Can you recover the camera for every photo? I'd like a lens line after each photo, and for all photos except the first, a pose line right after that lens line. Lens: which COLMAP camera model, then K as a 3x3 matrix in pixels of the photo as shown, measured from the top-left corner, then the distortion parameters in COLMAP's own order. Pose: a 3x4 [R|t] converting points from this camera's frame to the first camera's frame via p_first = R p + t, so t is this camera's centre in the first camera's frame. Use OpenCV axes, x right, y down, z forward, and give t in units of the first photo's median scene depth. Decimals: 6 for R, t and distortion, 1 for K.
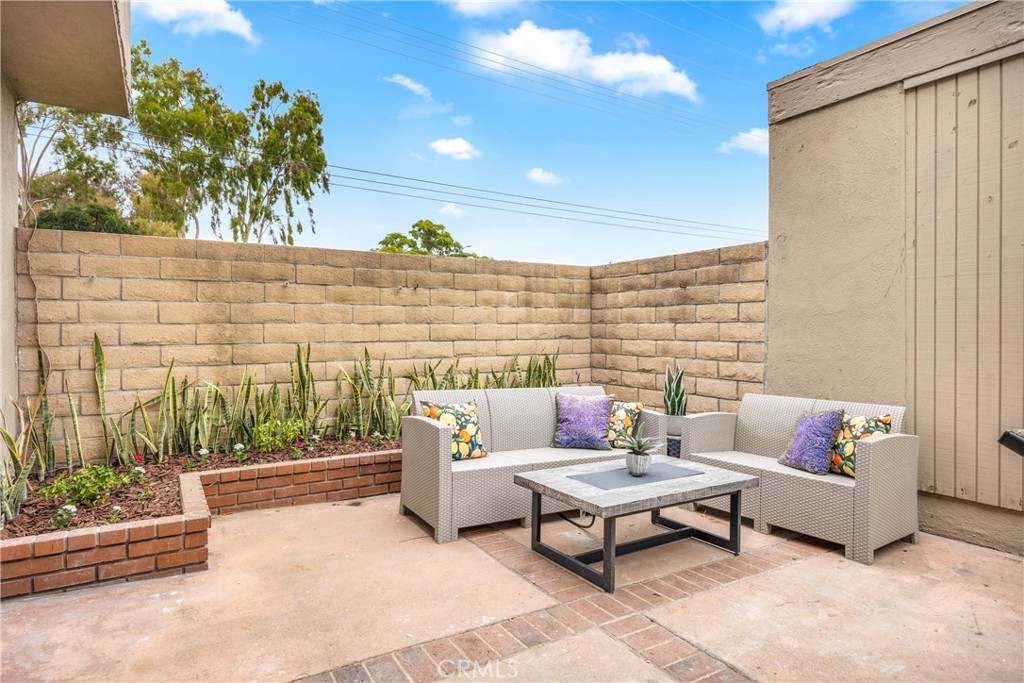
lens RADIAL K [[567.8, 0, 510.1], [0, 567.8, 337.9], [0, 0, 1]] dist [0.000735, 0.000905]
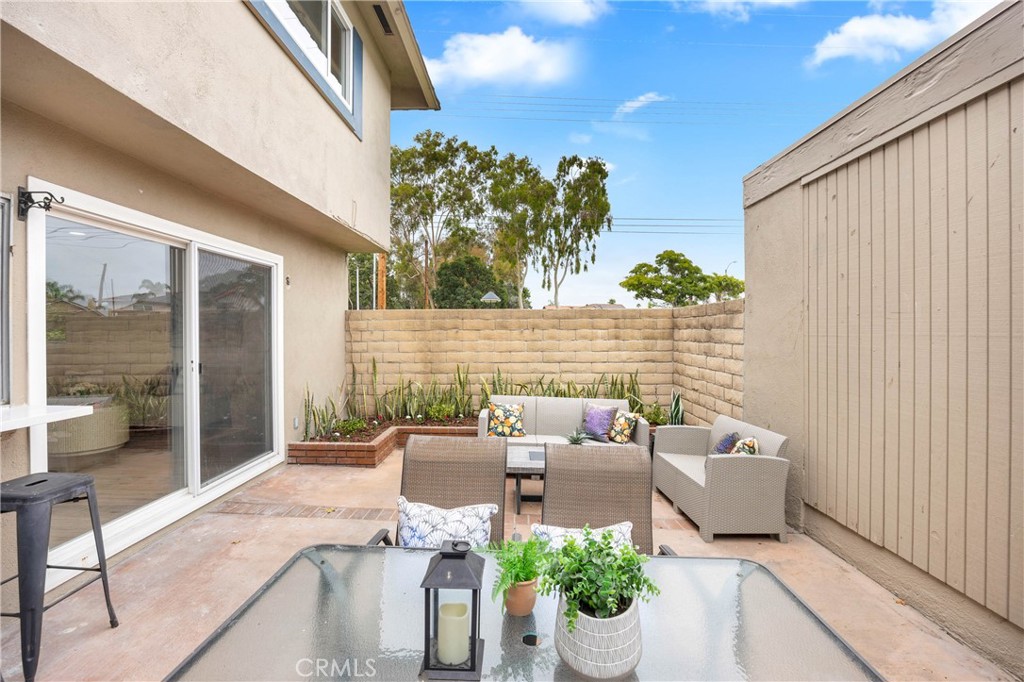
lens RADIAL K [[460.8, 0, 512.0], [0, 460.8, 341.0], [0, 0, 1]] dist [-0.001880, -0.000419]
pose [[0.843920, 0.011843, -0.536339, 0.485017], [-0.009221, 0.999929, 0.007571, -0.064885], [0.536390, -0.001444, 0.843969, -0.141521]]
